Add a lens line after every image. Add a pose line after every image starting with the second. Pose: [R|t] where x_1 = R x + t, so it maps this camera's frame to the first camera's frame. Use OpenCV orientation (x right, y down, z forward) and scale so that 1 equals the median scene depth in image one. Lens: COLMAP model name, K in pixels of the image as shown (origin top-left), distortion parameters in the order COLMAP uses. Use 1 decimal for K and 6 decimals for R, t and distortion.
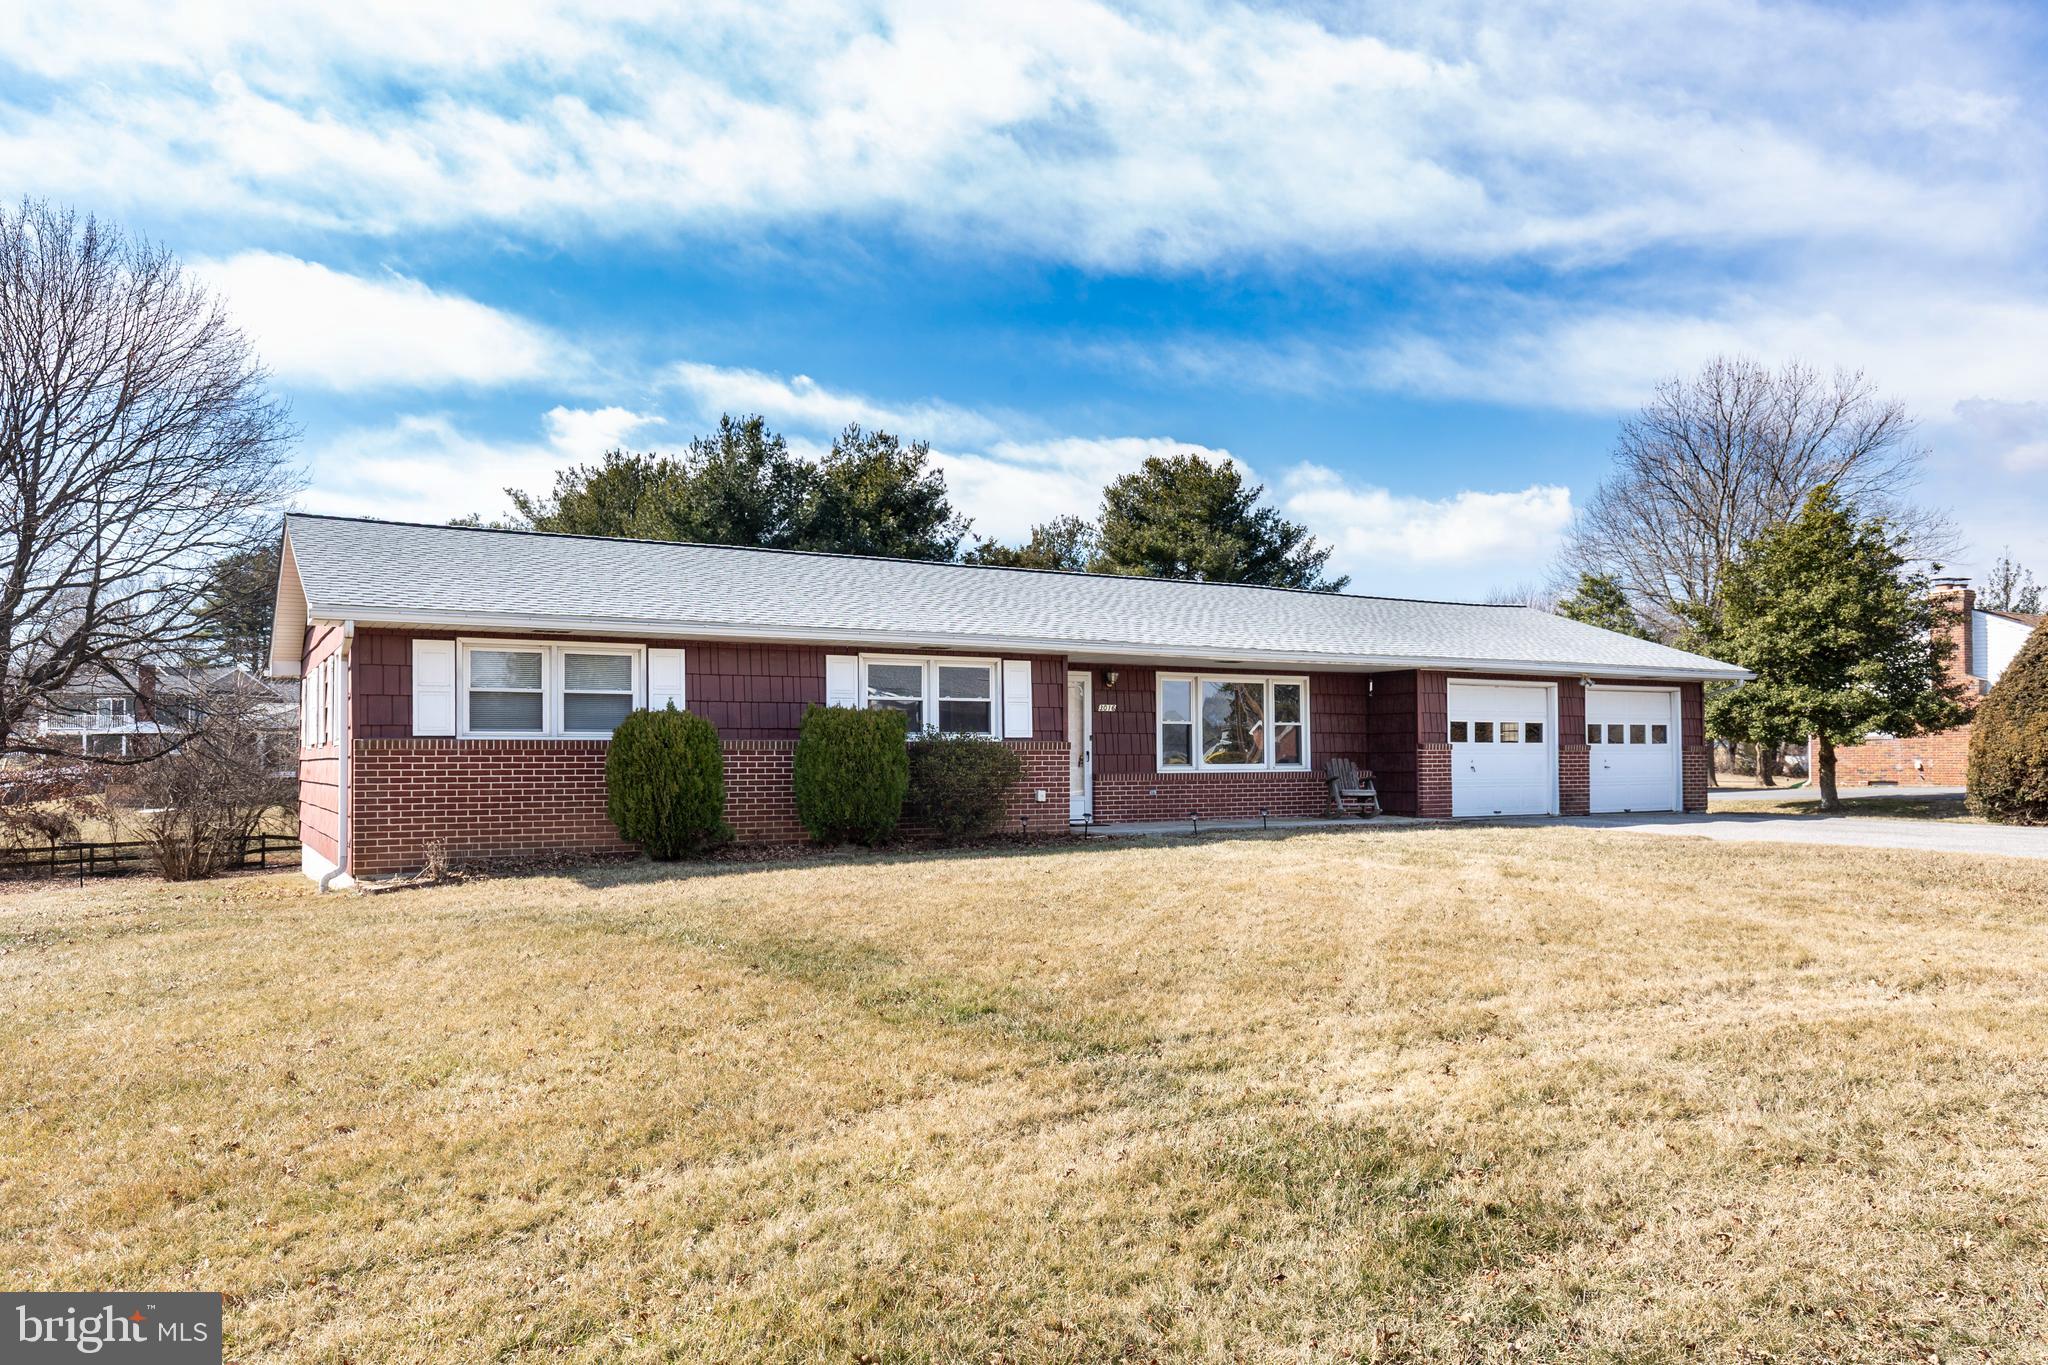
lens RADIAL K [[1328.9, 0, 1008.3], [0, 1328.9, 673.3], [0, 0, 1]] dist [-0.043908, 0.003374]
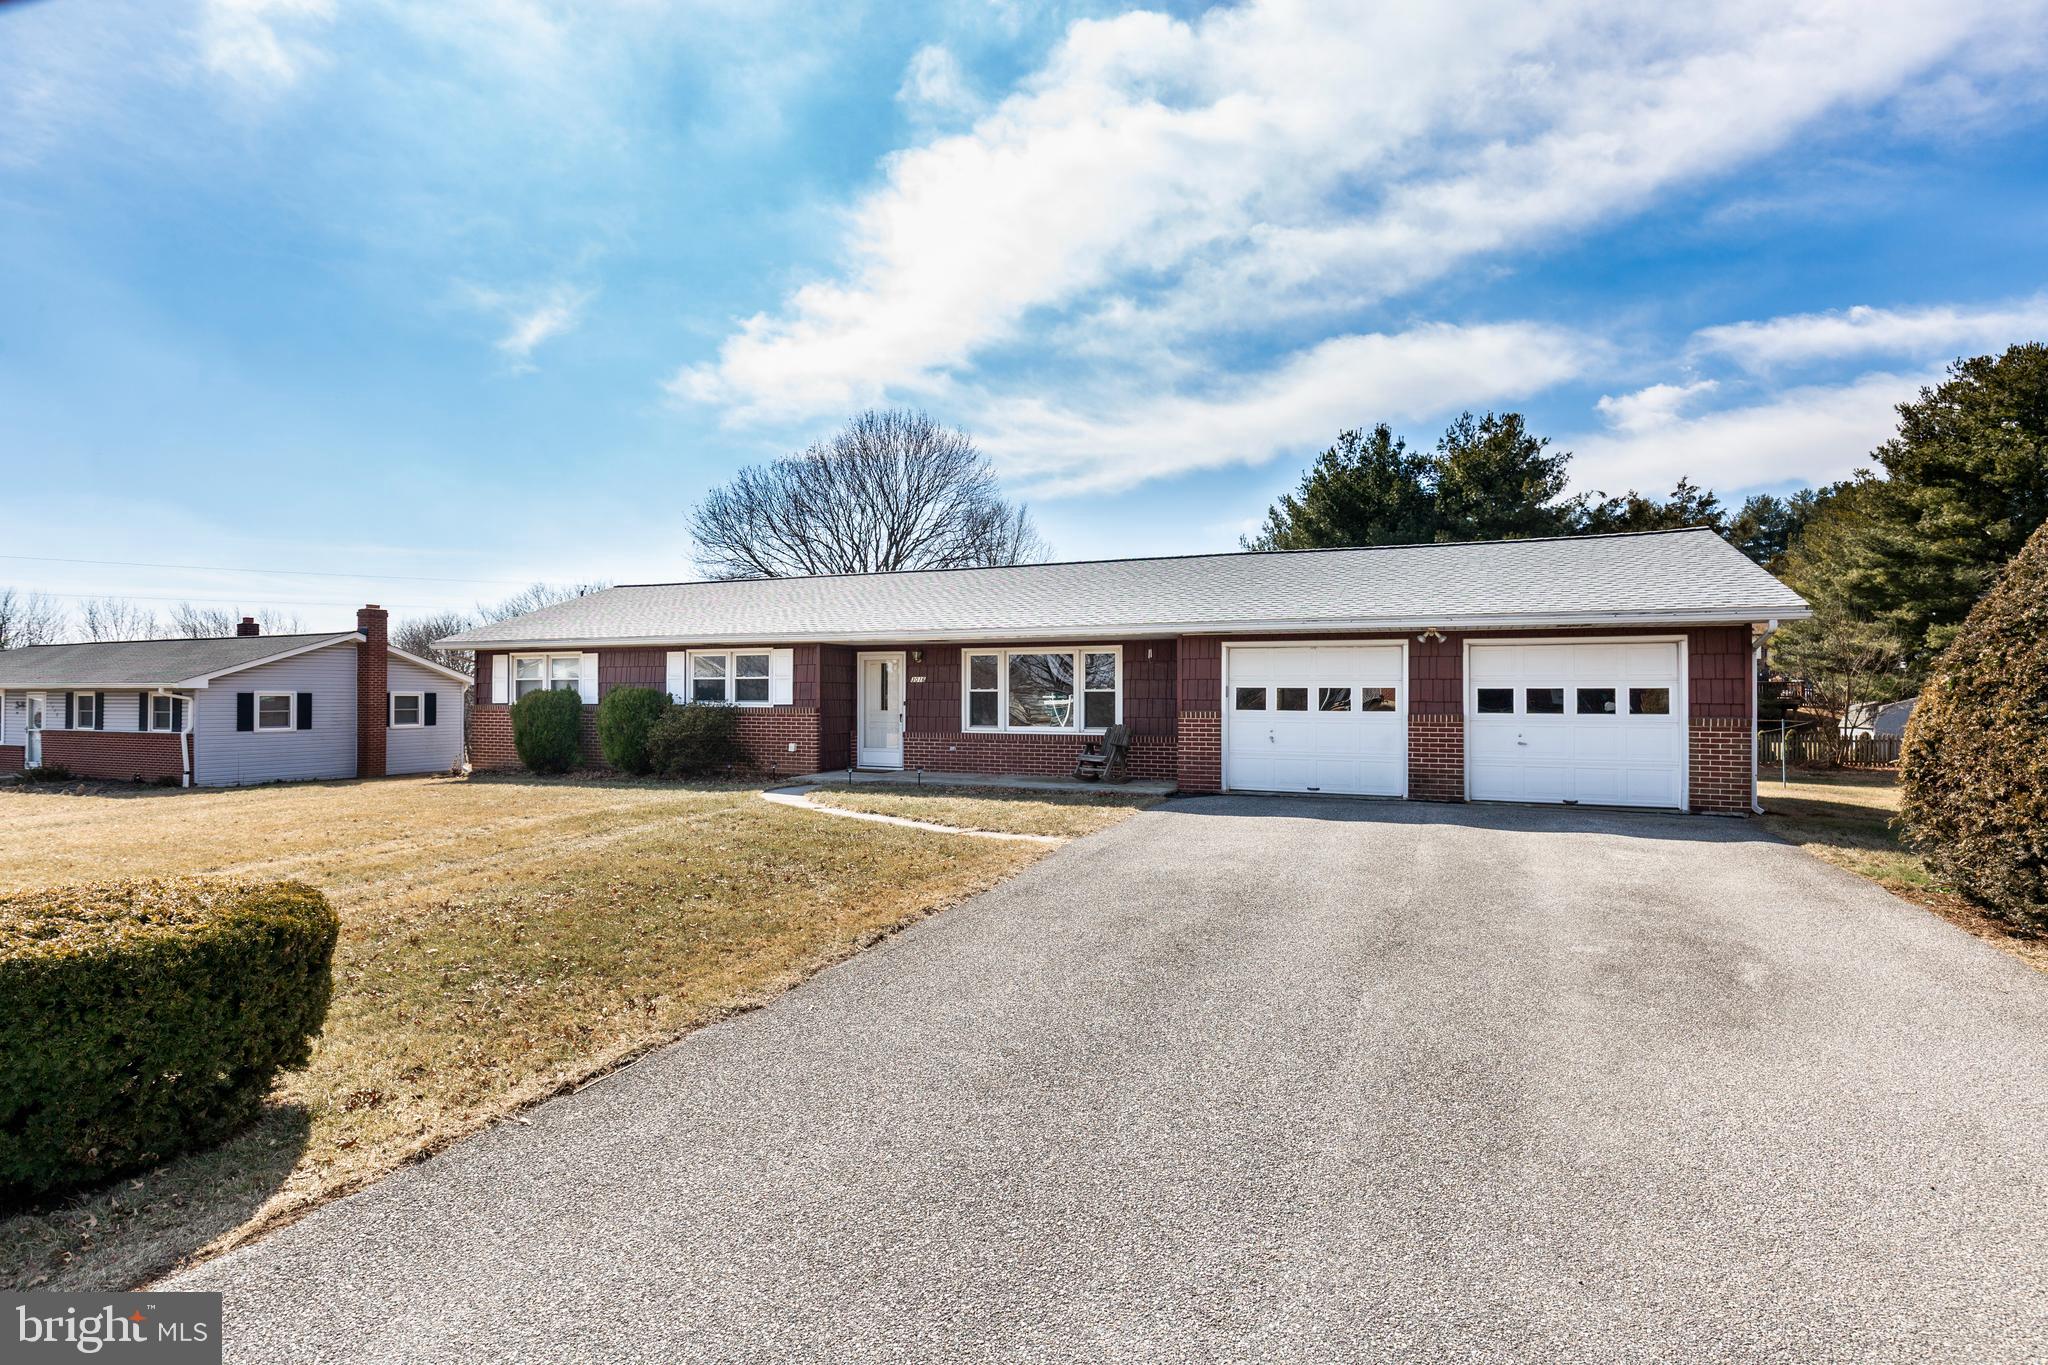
lens RADIAL K [[1075.5, 0, 1030.0], [0, 1075.5, 698.8], [0, 0, 1]] dist [-0.003479, -0.002606]
pose [[0.605468, 0.001645, -0.795868, 0.861579], [0.042011, 0.998538, 0.034024, 0.012287], [0.794760, -0.054036, 0.604514, 0.427039]]
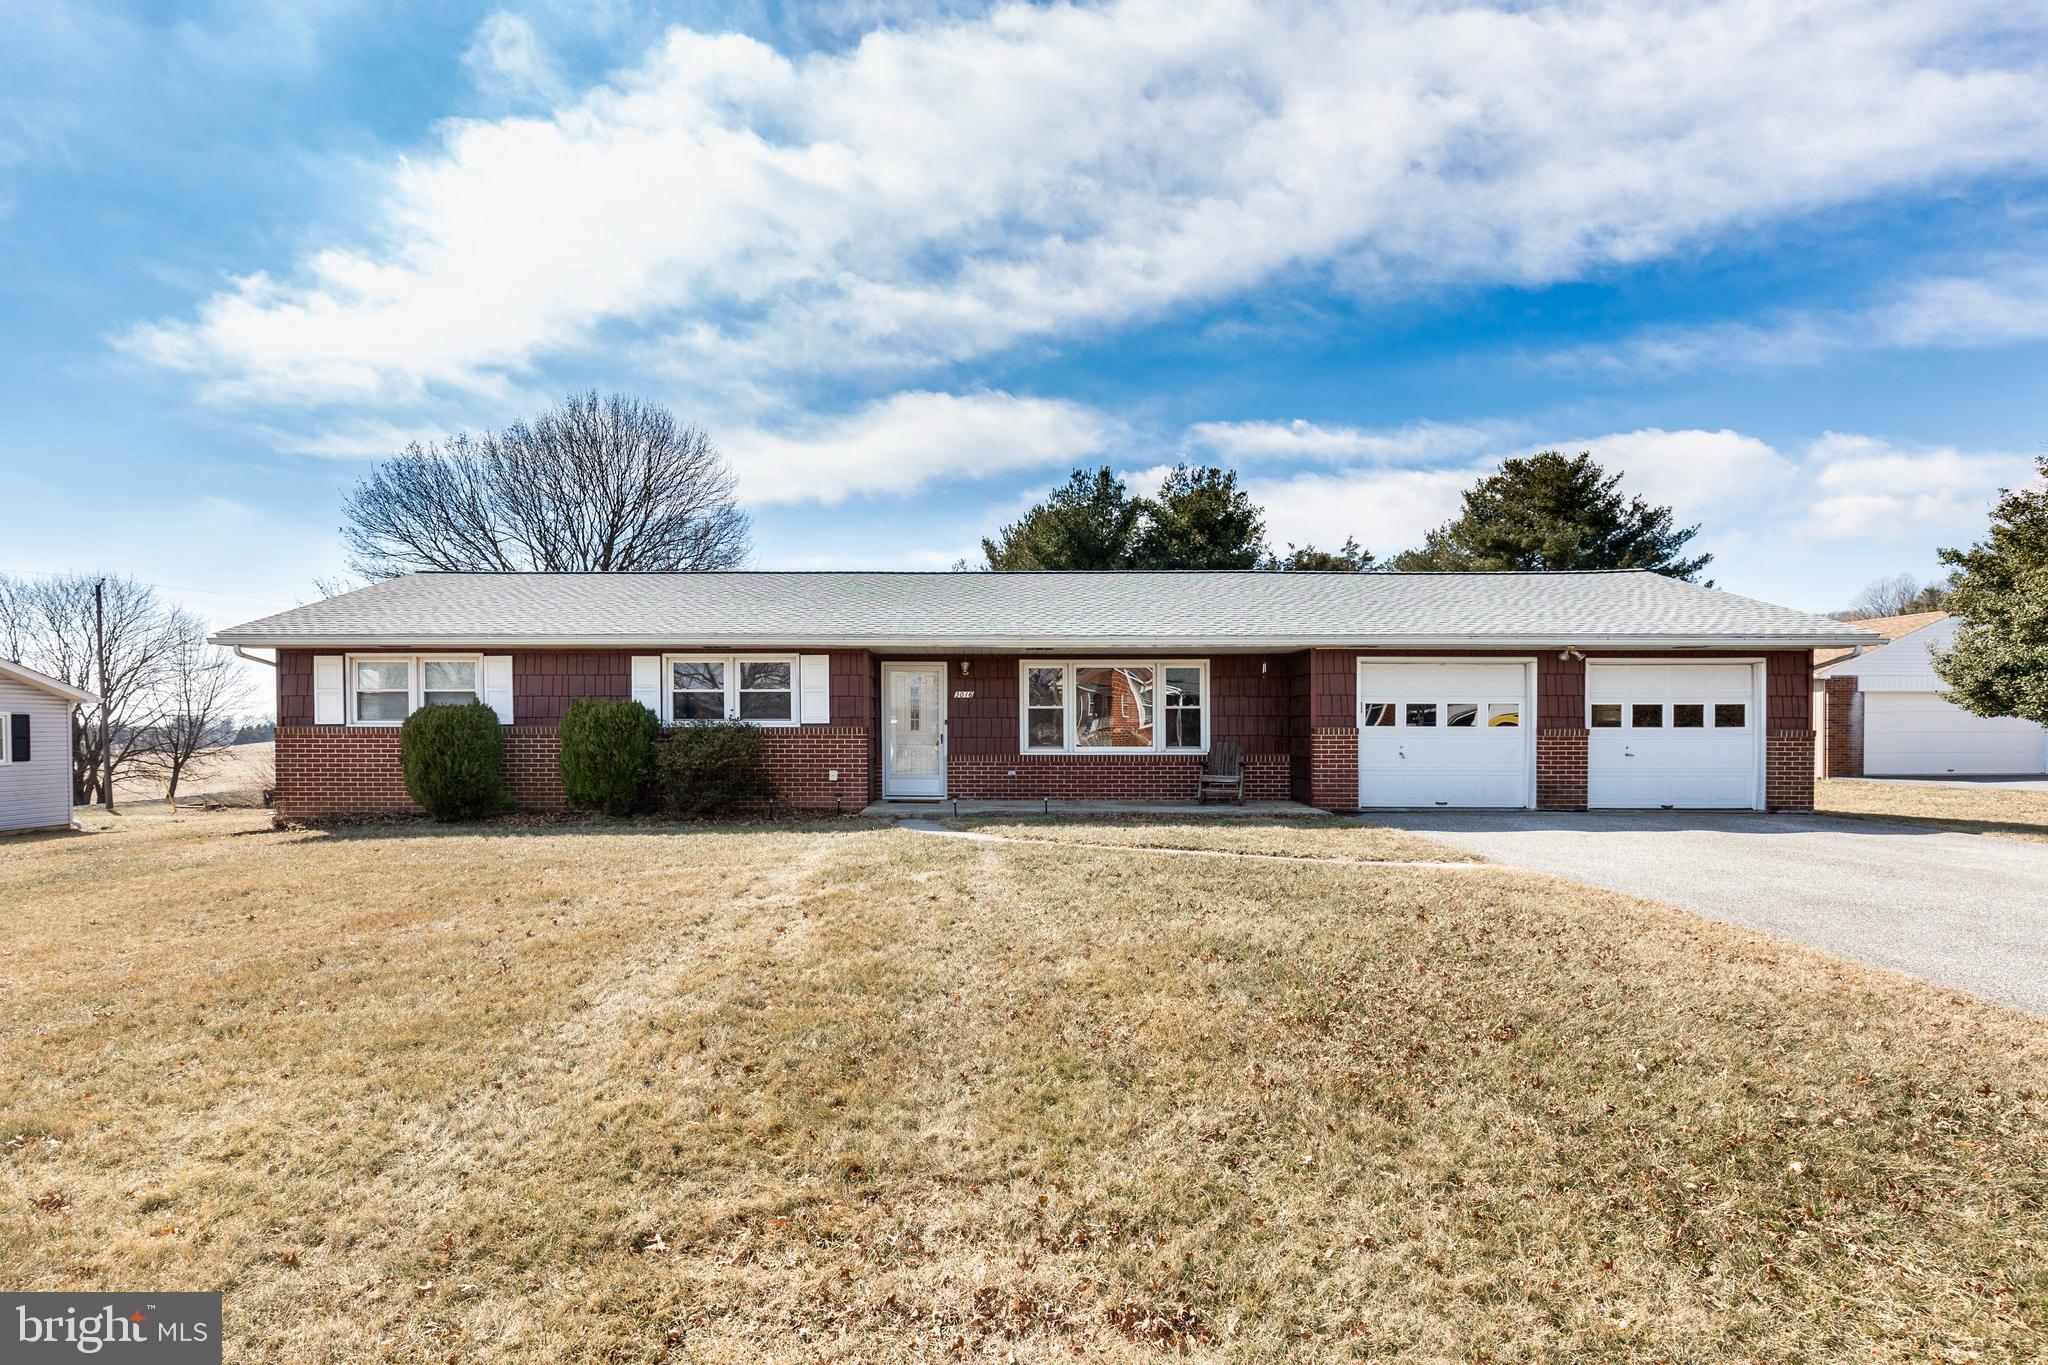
lens RADIAL K [[1034.5, 0, 1026.3], [0, 1034.5, 718.6], [0, 0, 1]] dist [0.005898, -0.000778]
pose [[0.876742, -0.006339, -0.480919, 0.479268], [0.027757, 0.998913, 0.037436, 0.013494], [0.480159, -0.046171, 0.875966, 0.255950]]
